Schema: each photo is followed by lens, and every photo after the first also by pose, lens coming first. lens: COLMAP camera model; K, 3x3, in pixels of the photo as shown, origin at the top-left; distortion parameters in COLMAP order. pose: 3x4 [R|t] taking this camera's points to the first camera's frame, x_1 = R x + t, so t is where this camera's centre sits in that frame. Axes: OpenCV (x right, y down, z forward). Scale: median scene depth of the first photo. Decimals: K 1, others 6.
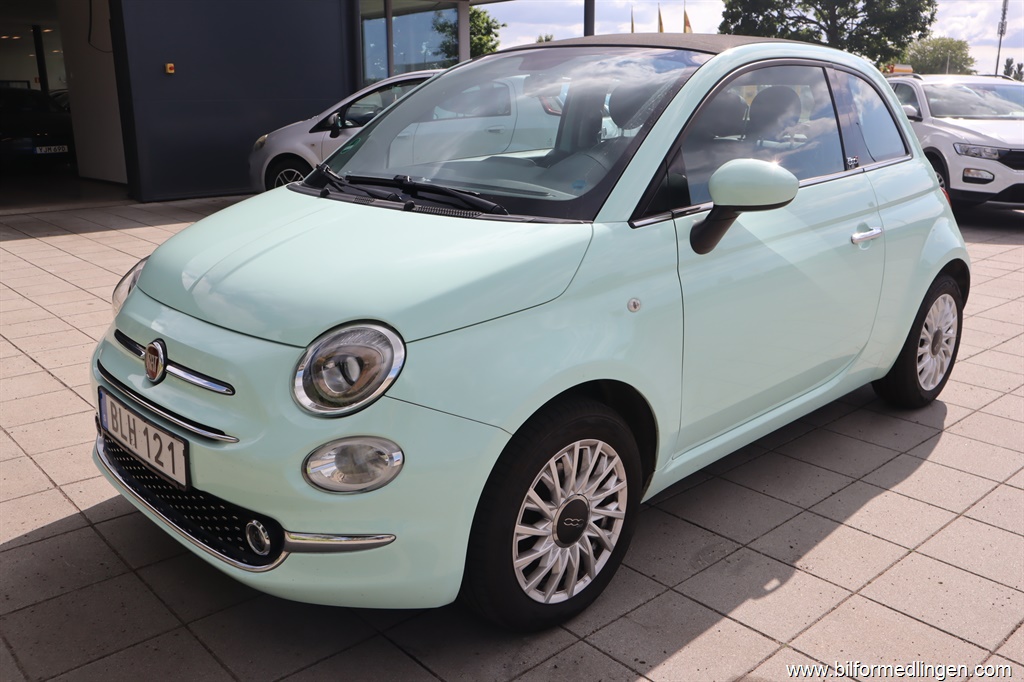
lens RADIAL K [[905.7, 0, 515.0], [0, 905.7, 336.1], [0, 0, 1]] dist [-0.064349, 0.105263]
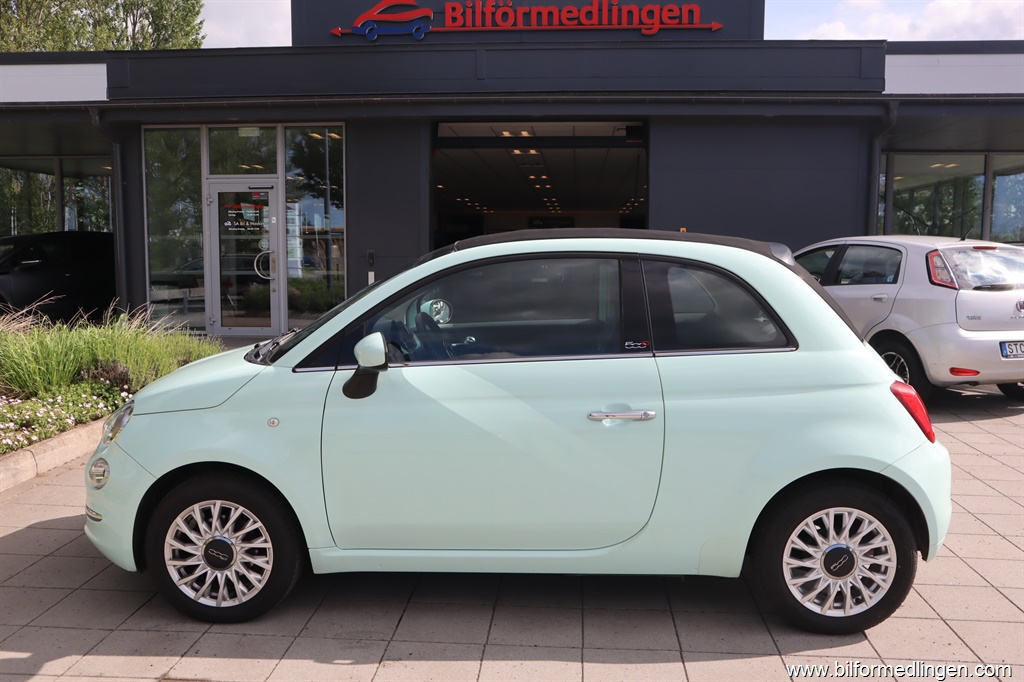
lens RADIAL K [[905.7, 0, 515.0], [0, 905.7, 336.1], [0, 0, 1]] dist [-0.064349, 0.105263]
pose [[0.679684, 0.075443, -0.729615, 0.387415], [-0.191422, 0.978471, -0.077147, -0.035333], [0.708087, 0.192100, 0.679493, 0.063390]]
